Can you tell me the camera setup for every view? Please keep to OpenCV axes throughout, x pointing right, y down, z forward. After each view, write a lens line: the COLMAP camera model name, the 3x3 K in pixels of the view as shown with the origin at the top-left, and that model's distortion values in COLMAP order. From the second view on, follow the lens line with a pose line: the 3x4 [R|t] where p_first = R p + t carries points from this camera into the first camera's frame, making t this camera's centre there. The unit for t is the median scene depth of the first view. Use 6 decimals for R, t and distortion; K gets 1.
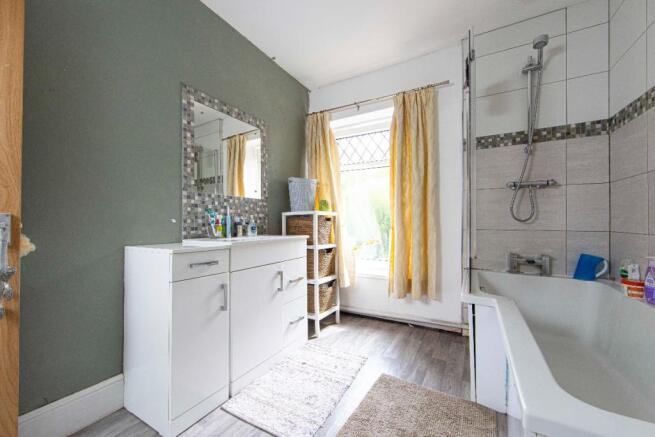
lens RADIAL K [[254.4, 0, 327.5], [0, 254.4, 218.5], [0, 0, 1]] dist [-0.001280, -0.000107]
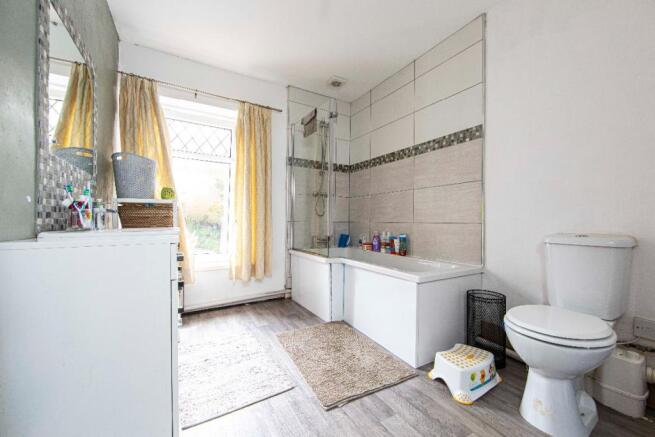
lens RADIAL K [[254.4, 0, 327.5], [0, 254.4, 218.5], [0, 0, 1]] dist [-0.001280, -0.000107]
pose [[0.502158, 0.015324, 0.864640, -0.588543], [-0.017893, 0.999813, -0.007328, 0.034216], [-0.864591, -0.011791, 0.502338, 0.117737]]
